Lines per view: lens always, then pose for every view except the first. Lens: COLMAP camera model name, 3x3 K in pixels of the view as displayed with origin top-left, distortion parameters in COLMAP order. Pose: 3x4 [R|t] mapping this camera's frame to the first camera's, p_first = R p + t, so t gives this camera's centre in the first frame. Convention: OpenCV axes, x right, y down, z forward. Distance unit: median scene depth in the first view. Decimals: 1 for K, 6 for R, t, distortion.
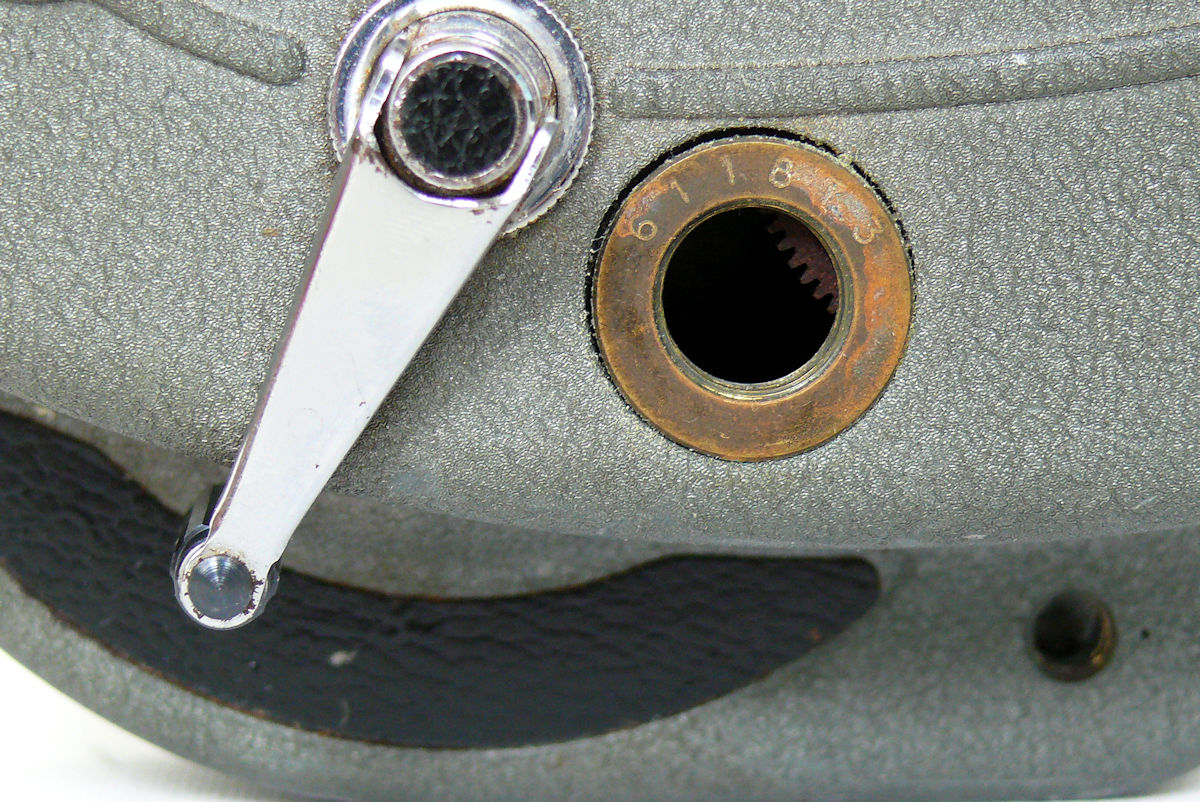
lens RADIAL K [[4907.0, 0, 600.9], [0, 4907.0, 400.8], [0, 0, 1]] dist [-0.698093, 0.000000]
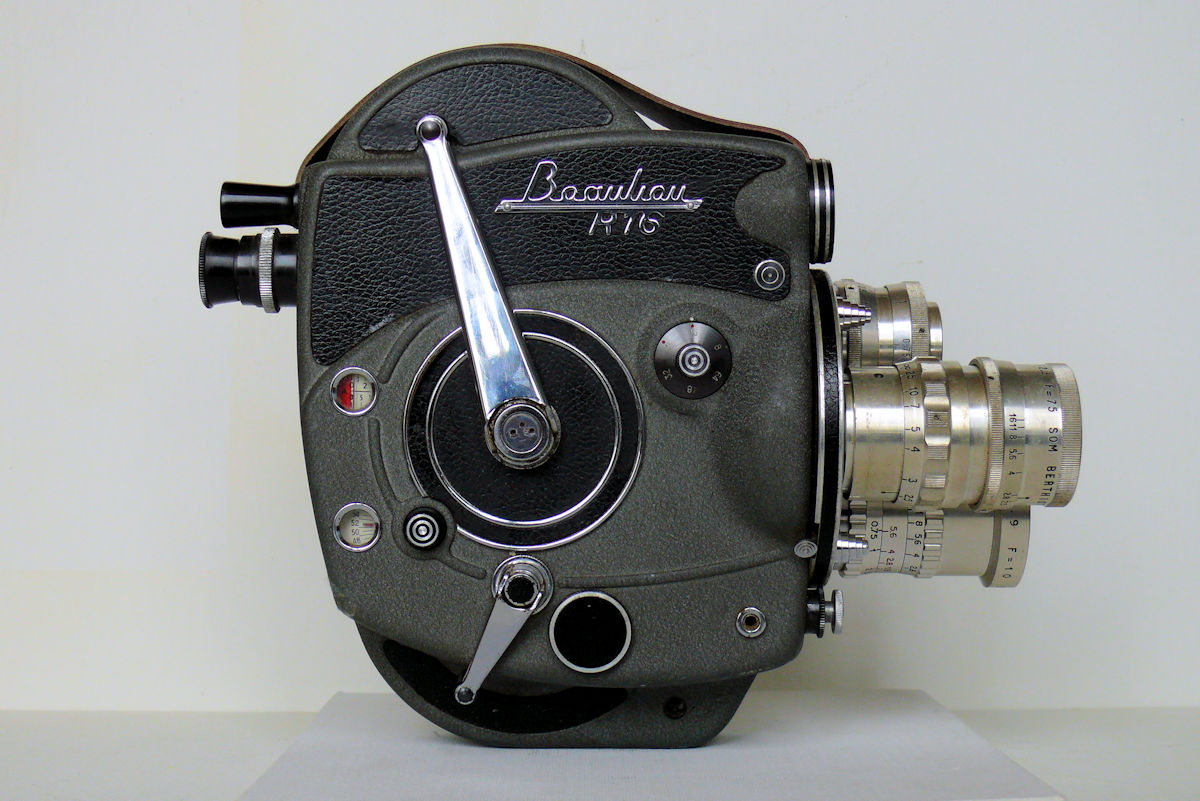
lens RADIAL K [[2099.0, 0, 601.9], [0, 2099.0, 400.5], [0, 0, 1]] dist [-0.200614, 0.000000]
pose [[0.999698, 0.011824, -0.021520, 0.078177], [-0.013504, 0.996729, -0.079680, -0.075079], [0.020508, 0.079947, 0.996588, -0.841970]]
